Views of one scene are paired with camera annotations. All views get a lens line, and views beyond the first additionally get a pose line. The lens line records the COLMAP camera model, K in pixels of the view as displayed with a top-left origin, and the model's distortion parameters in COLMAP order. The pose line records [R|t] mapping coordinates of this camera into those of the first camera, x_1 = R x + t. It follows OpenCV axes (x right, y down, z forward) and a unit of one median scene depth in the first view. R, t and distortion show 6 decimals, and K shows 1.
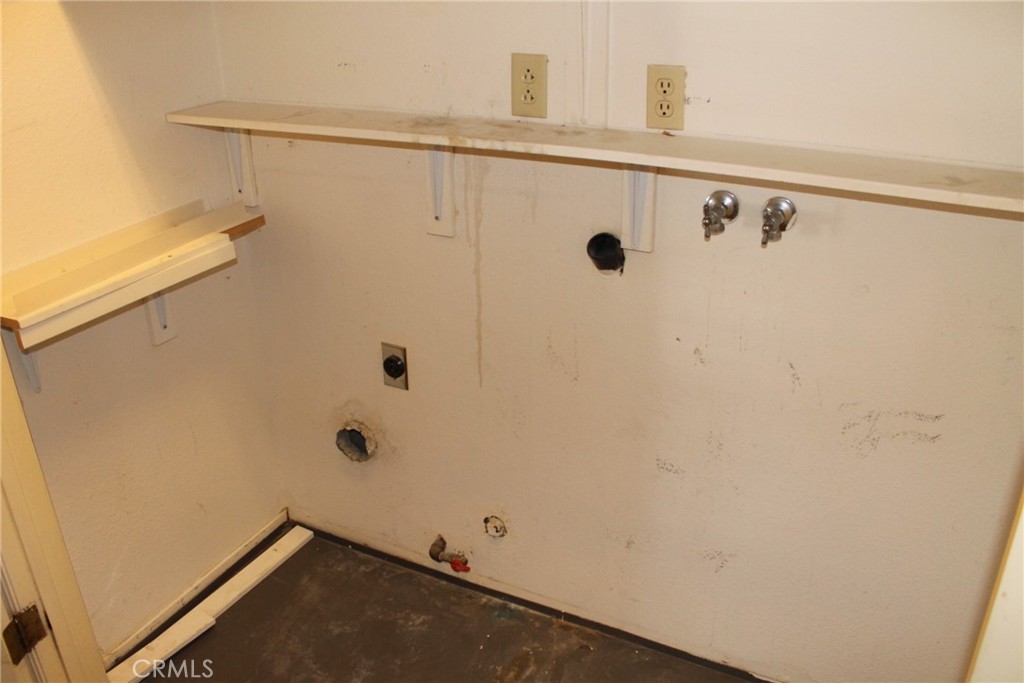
lens RADIAL K [[872.3, 0, 513.4], [0, 872.3, 342.2], [0, 0, 1]] dist [-0.149772, 0.112500]
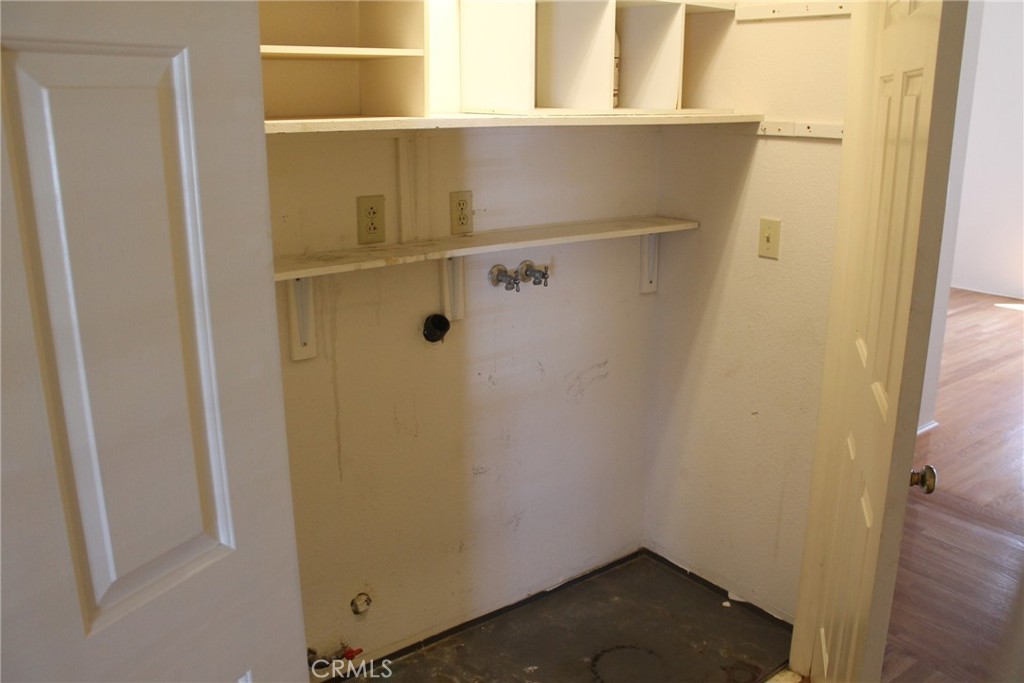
lens RADIAL K [[872.3, 0, 514.1], [0, 872.3, 340.7], [0, 0, 1]] dist [-0.149772, 0.112500]
pose [[0.429722, -0.225023, 0.874474, -1.051332], [0.380659, 0.923333, 0.050538, -0.107036], [-0.818803, 0.311159, 0.482433, 0.231792]]
